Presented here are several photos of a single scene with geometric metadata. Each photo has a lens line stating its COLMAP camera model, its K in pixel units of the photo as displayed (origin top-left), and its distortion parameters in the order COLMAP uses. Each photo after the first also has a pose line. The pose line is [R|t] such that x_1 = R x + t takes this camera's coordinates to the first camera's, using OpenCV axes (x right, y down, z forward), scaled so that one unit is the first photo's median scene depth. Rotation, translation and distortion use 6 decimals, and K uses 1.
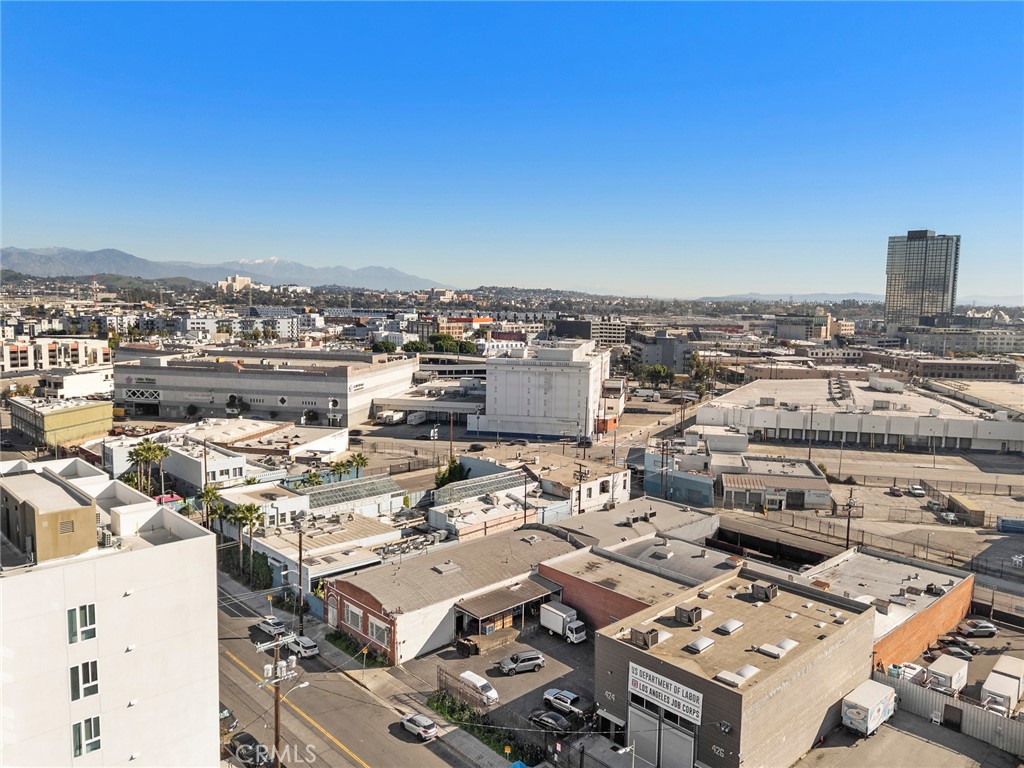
lens RADIAL K [[757.6, 0, 519.1], [0, 757.6, 378.8], [0, 0, 1]] dist [0.077065, -0.071976]
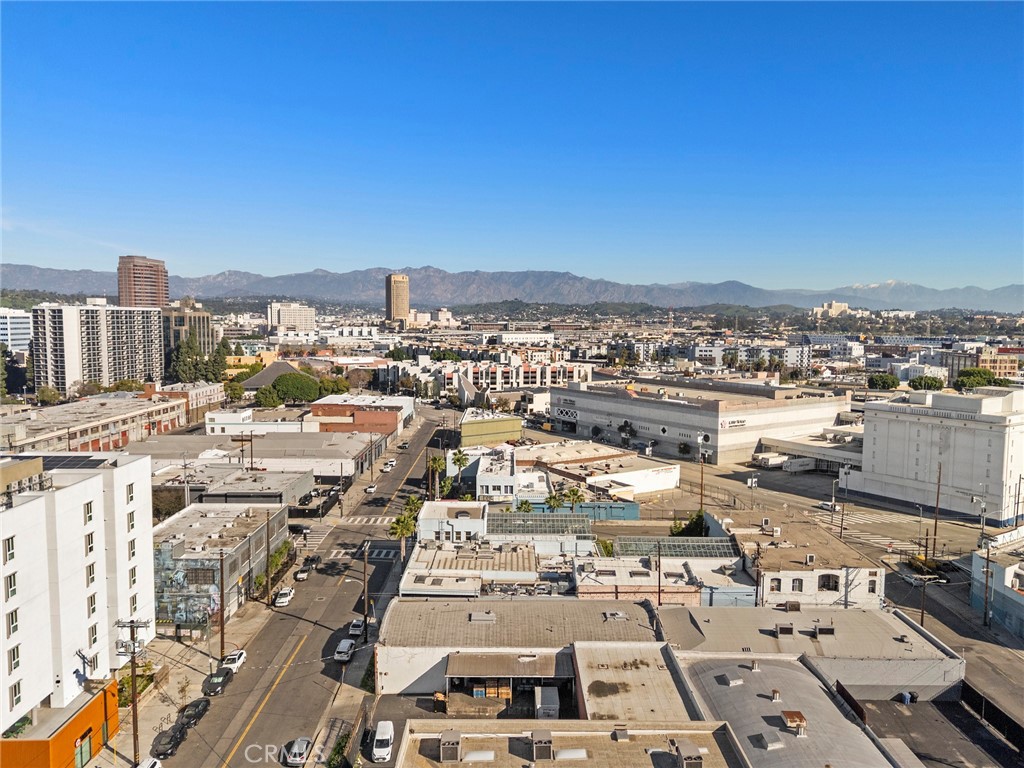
lens RADIAL K [[757.6, 0, 515.1], [0, 757.6, 376.5], [0, 0, 1]] dist [0.077065, -0.071976]
pose [[0.720025, 0.043441, -0.692587, 0.510197], [-0.068638, 0.997603, -0.008784, -0.042474], [0.690546, 0.053863, 0.721280, 0.275442]]
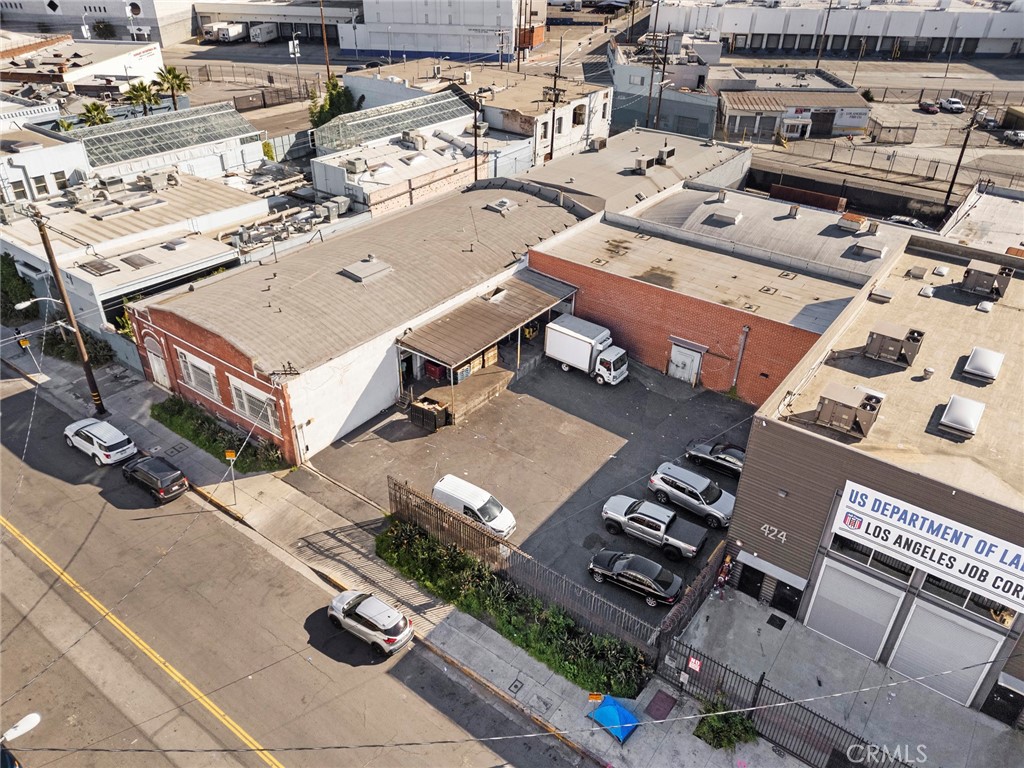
lens RADIAL K [[757.6, 0, 510.2], [0, 757.6, 372.8], [0, 0, 1]] dist [0.077065, -0.071976]
pose [[0.987843, -0.082260, 0.131909, -0.062700], [0.018066, 0.903525, 0.428154, 0.075252], [-0.154403, -0.420566, 0.894027, 0.412240]]
